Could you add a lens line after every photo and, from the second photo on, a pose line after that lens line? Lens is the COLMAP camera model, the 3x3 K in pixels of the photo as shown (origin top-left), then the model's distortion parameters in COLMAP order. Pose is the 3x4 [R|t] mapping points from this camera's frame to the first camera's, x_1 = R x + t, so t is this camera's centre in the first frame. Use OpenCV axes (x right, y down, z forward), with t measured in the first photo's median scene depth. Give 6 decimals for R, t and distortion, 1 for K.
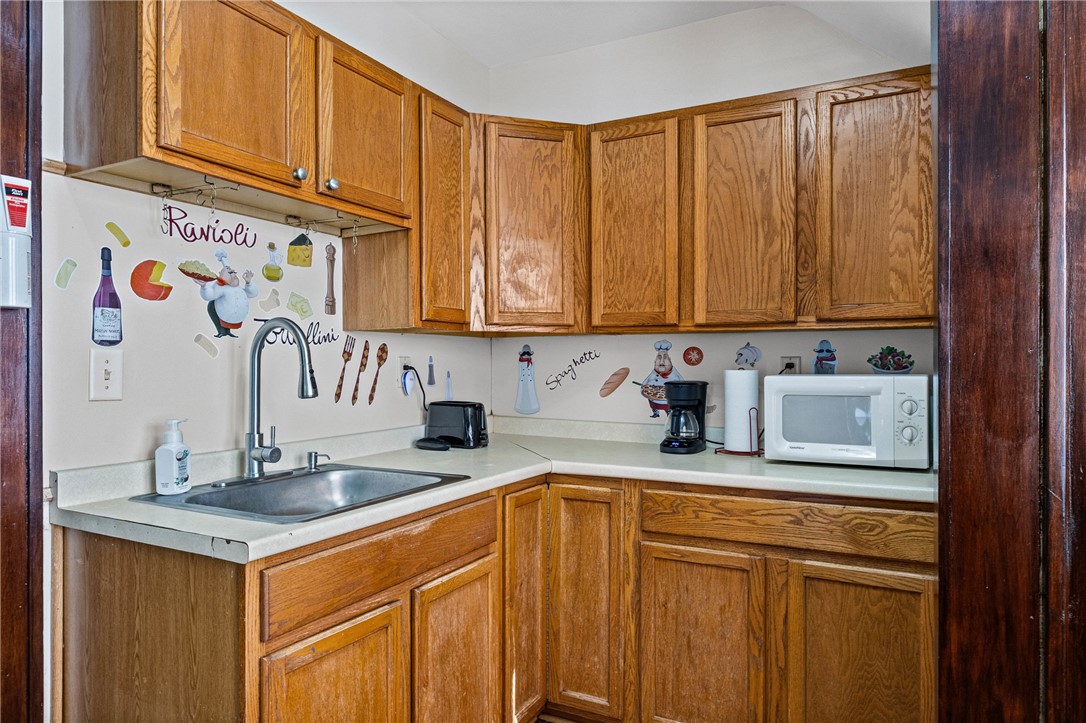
lens RADIAL K [[710.1, 0, 542.6], [0, 710.1, 346.3], [0, 0, 1]] dist [-0.004405, -0.002852]
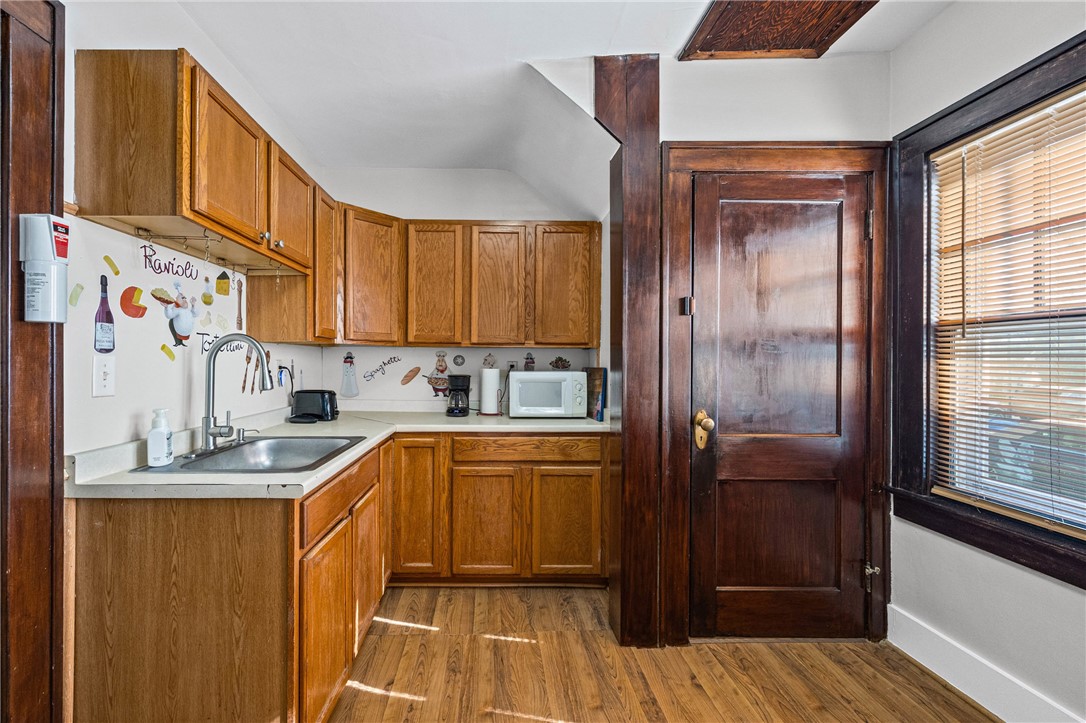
lens RADIAL K [[434.9, 0, 545.4], [0, 434.9, 349.1], [0, 0, 1]] dist [-0.000227, 0.000069]
pose [[0.865898, 0.021027, 0.499778, -0.219642], [-0.017542, 0.999778, -0.011671, -0.008472], [-0.499913, 0.001339, 0.866075, -0.044595]]
